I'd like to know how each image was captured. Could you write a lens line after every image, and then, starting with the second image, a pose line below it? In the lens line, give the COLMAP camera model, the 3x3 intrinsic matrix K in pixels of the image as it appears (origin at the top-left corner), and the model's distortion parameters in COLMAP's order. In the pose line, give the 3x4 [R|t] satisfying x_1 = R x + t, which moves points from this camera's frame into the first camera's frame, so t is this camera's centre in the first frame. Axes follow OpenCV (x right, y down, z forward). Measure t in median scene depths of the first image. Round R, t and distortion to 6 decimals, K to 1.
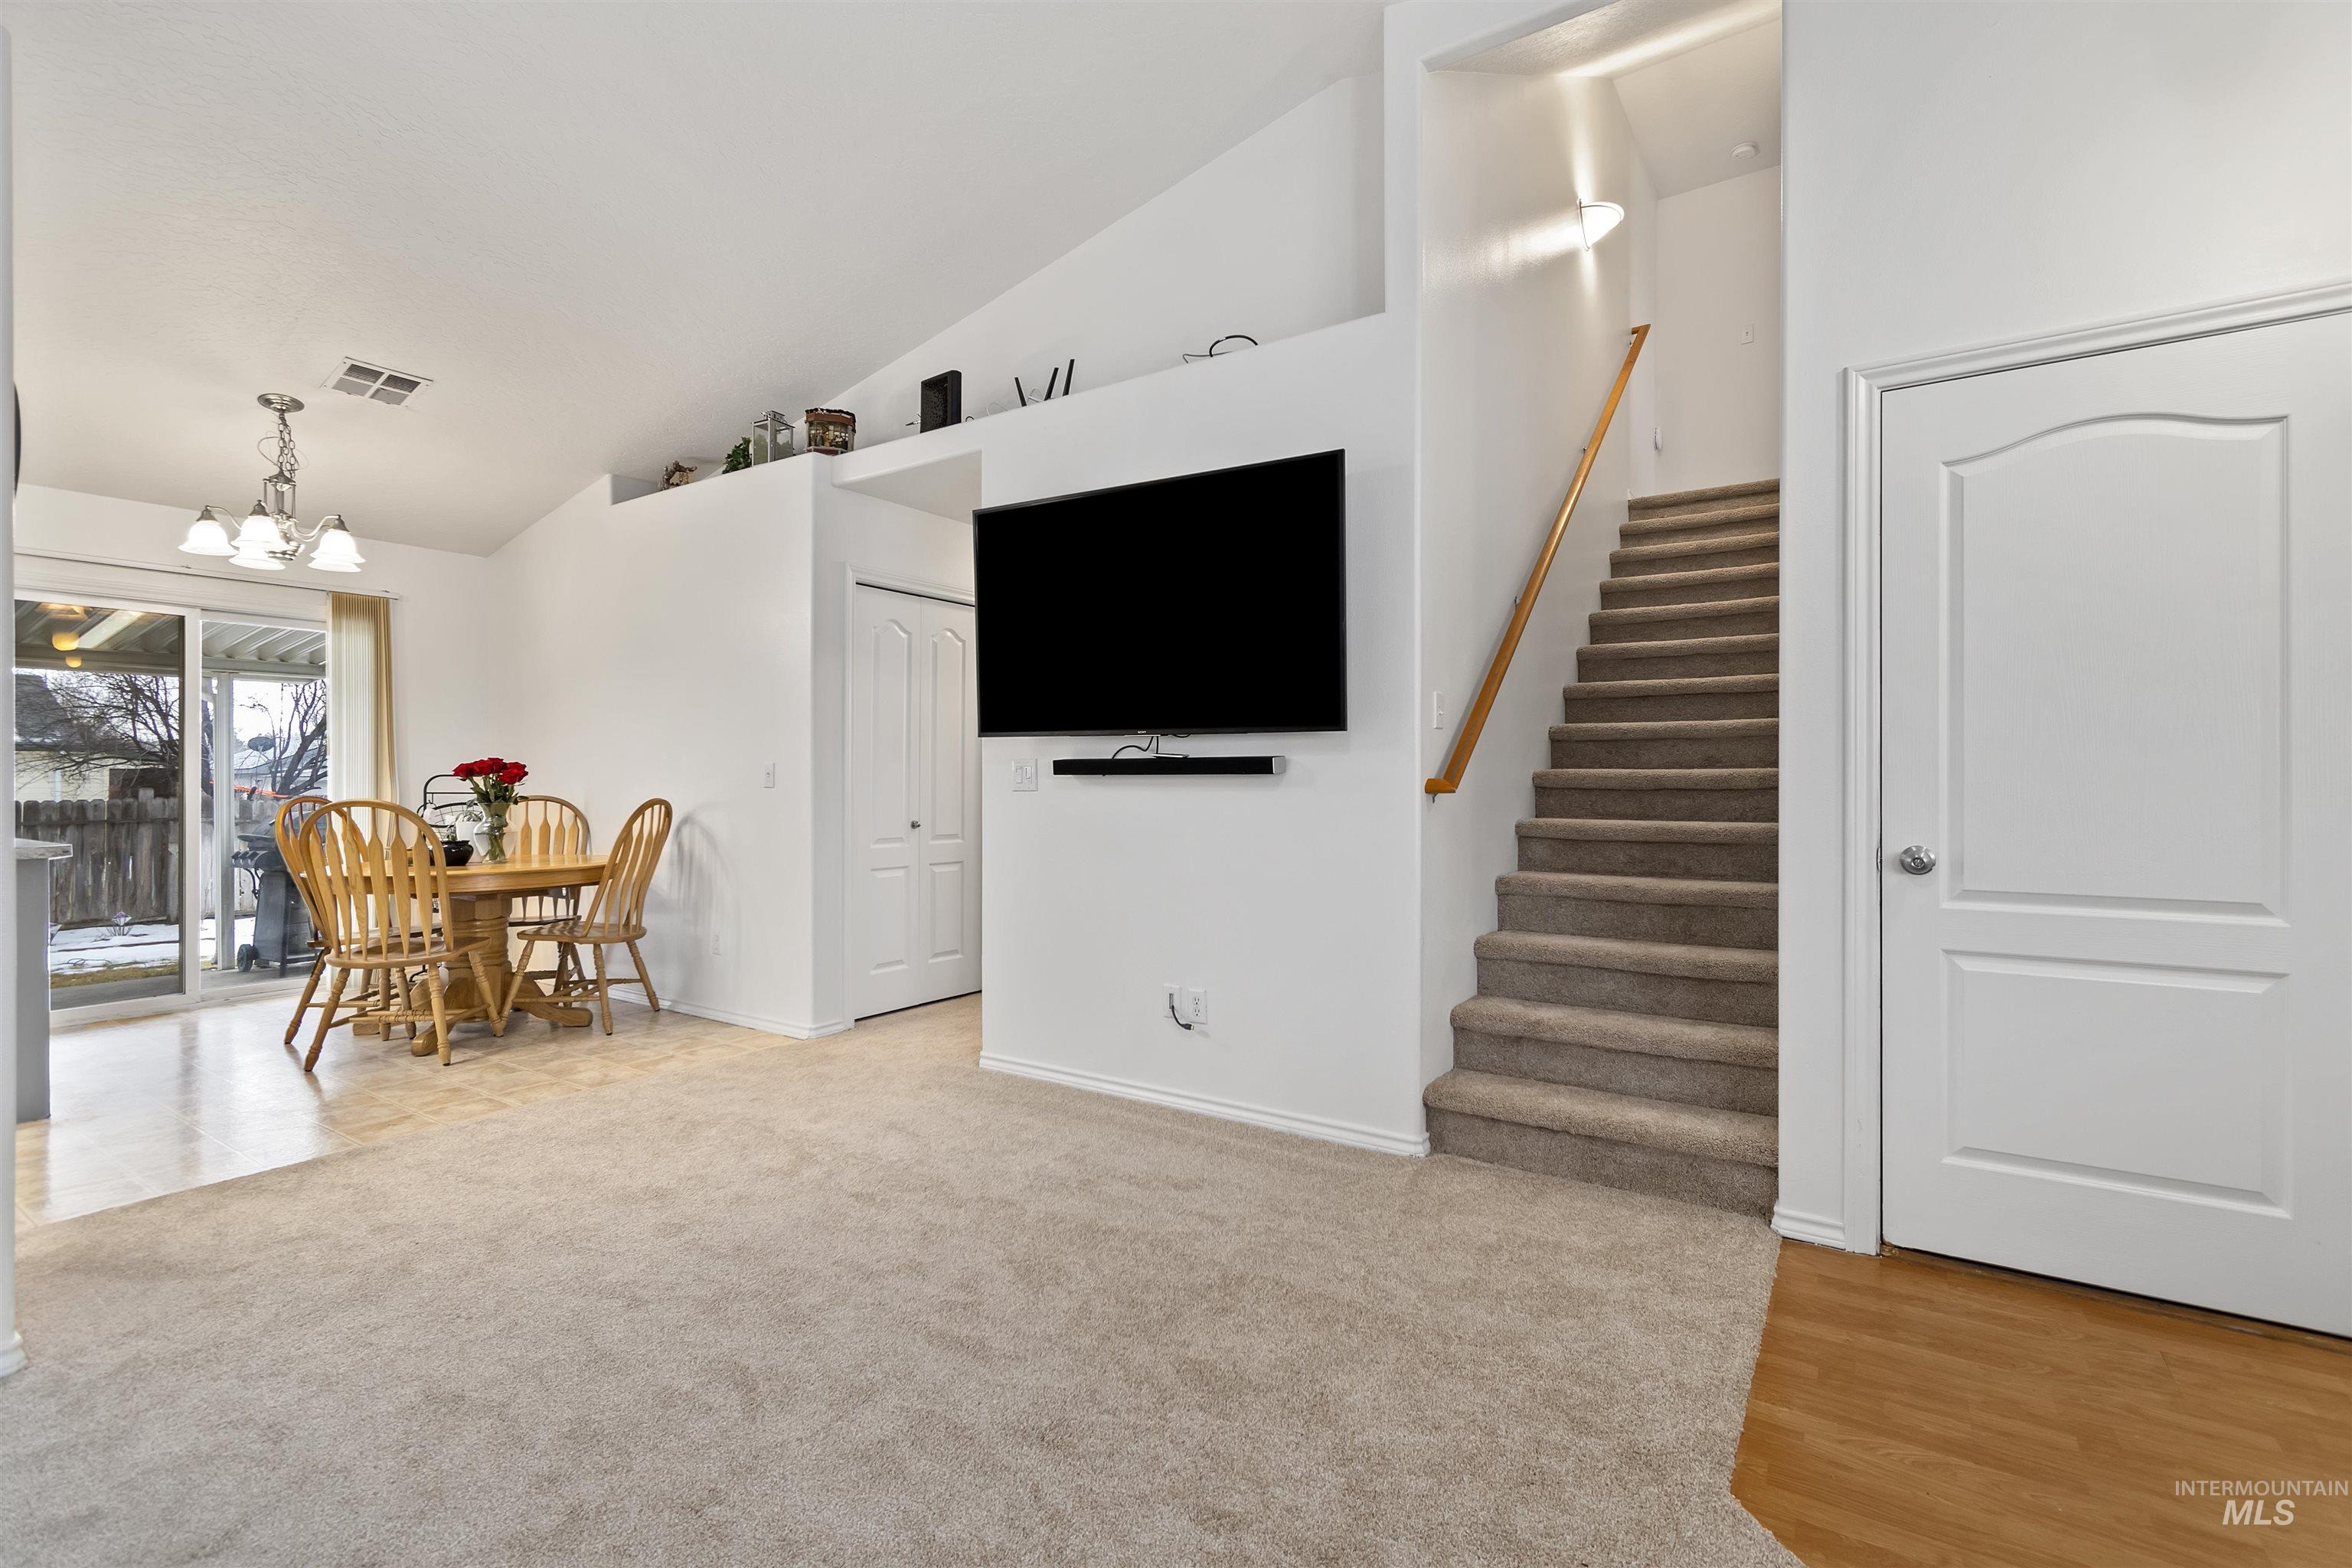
lens RADIAL K [[1038.6, 0, 1176.0], [0, 1038.6, 784.0], [0, 0, 1]] dist [0.002336, -0.000993]
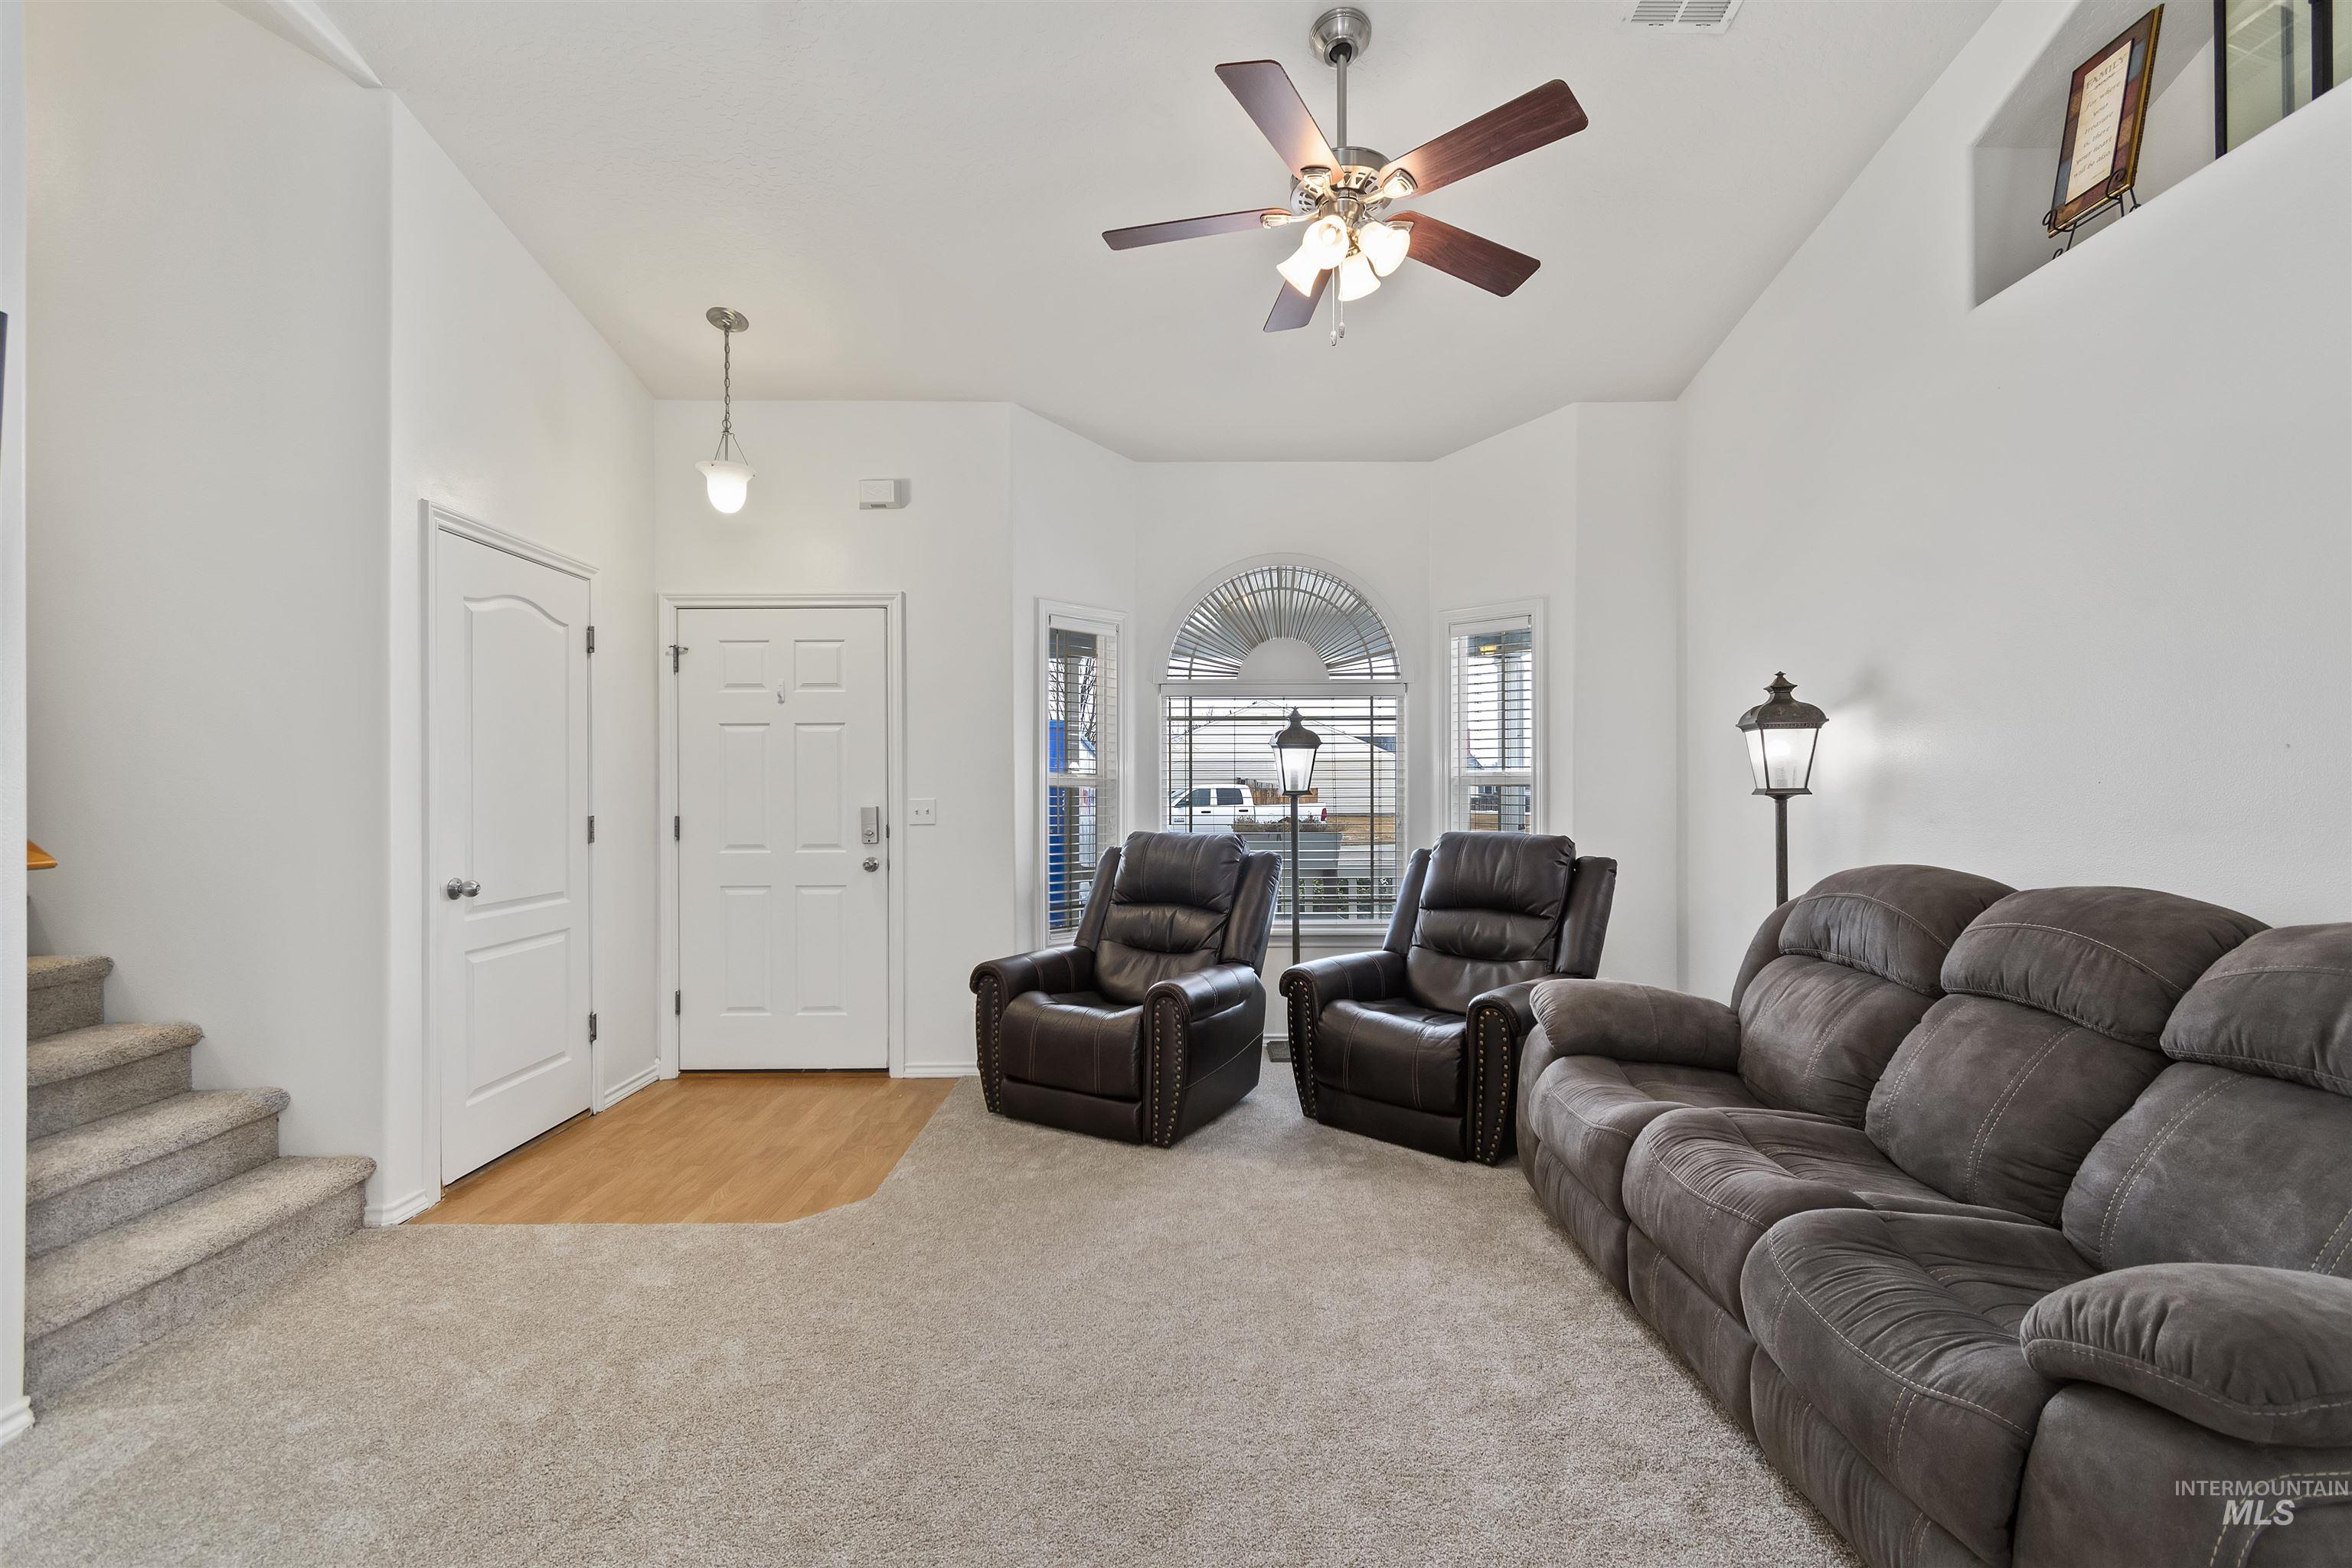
lens RADIAL K [[1038.6, 0, 1176.0], [0, 1038.6, 784.0], [0, 0, 1]] dist [0.002336, -0.000993]
pose [[-0.551165, 0.006439, 0.834372, -0.653276], [0.006787, 0.999972, -0.003233, -0.036364], [-0.834369, 0.003881, -0.551193, 0.687137]]
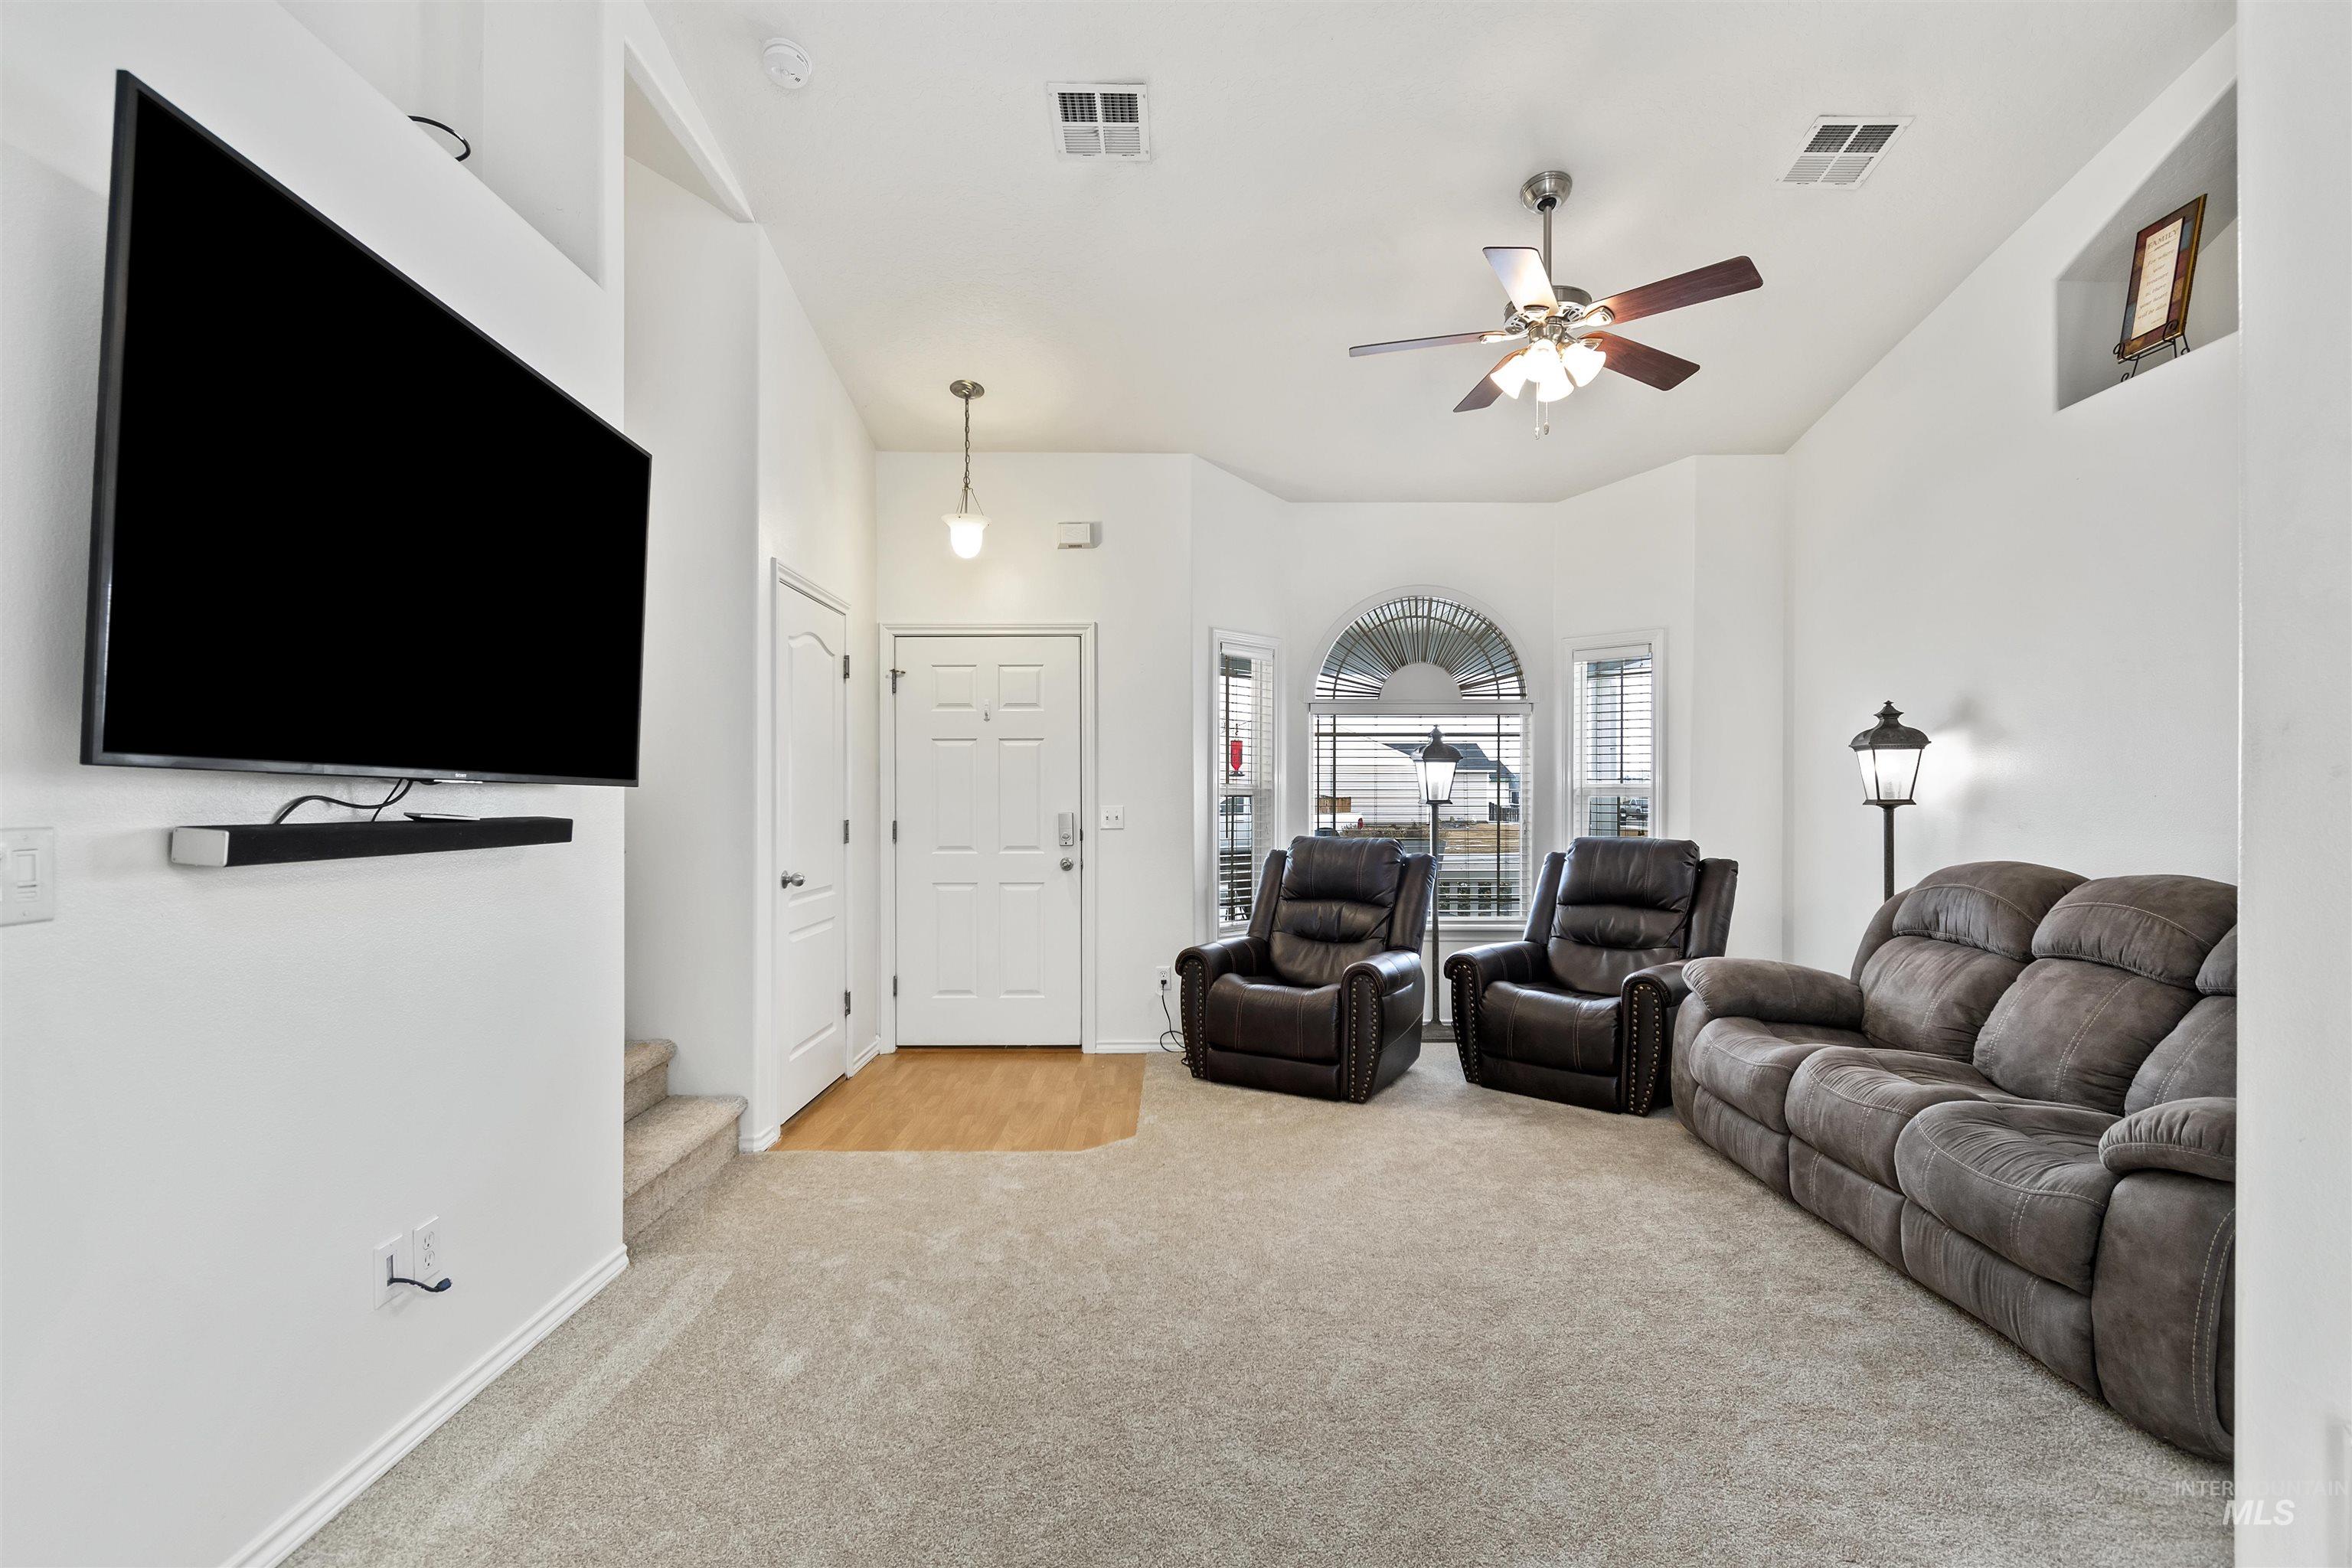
lens RADIAL K [[1108.6, 0, 1171.8], [0, 1108.6, 796.1], [0, 0, 1]] dist [0.002615, -0.004661]
pose [[-0.547731, 0.001393, 0.836653, -0.749268], [0.003535, 0.999994, 0.000649, -0.039125], [-0.836647, 0.003313, -0.547733, 1.026339]]
